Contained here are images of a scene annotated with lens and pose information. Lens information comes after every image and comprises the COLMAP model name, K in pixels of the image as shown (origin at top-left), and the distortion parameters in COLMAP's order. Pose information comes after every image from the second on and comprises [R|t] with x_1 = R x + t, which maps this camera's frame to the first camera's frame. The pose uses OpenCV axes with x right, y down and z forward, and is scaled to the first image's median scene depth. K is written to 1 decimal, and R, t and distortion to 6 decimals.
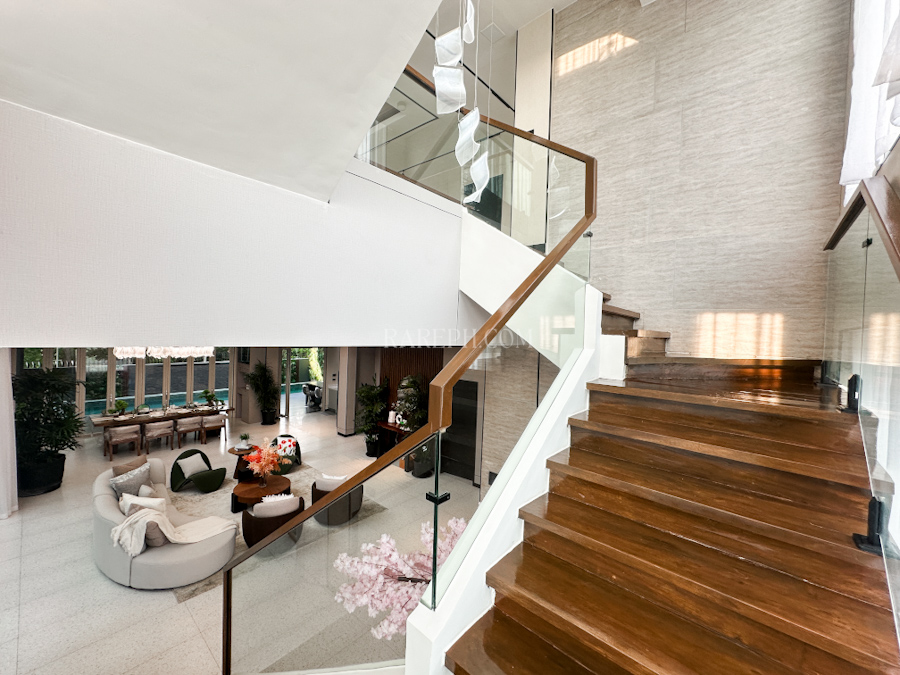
lens RADIAL K [[360.8, 0, 449.0], [0, 360.8, 334.7], [0, 0, 1]] dist [0.001197, -0.000142]
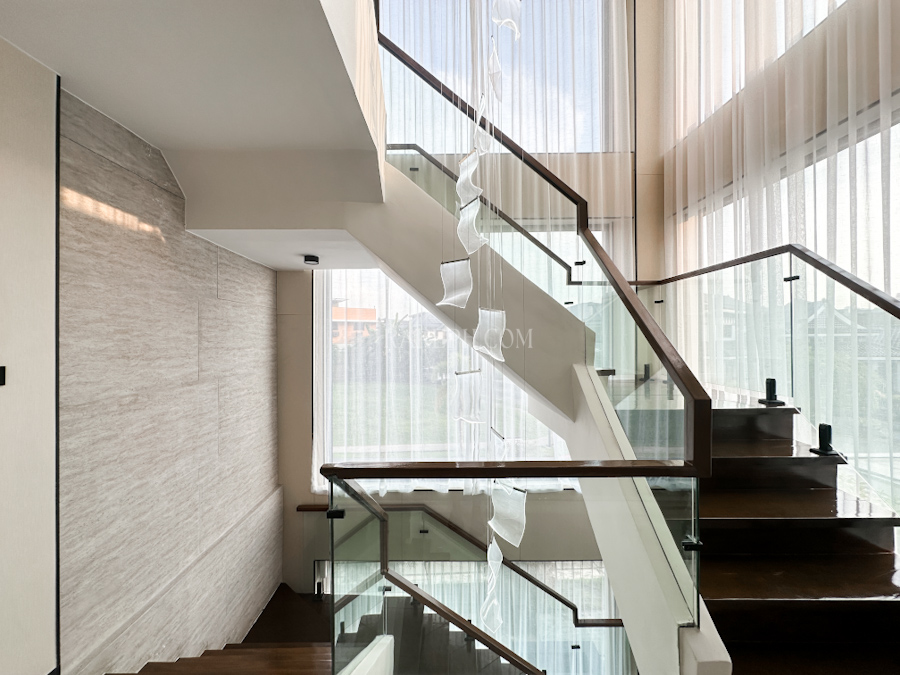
lens RADIAL K [[360.8, 0, 449.8], [0, 360.8, 337.7], [0, 0, 1]] dist [0.001197, -0.000142]
pose [[-0.662438, -0.032786, 0.748399, -0.353189], [-0.010896, 0.999358, 0.034135, -0.743346], [-0.749038, 0.014458, -0.662370, 1.106782]]
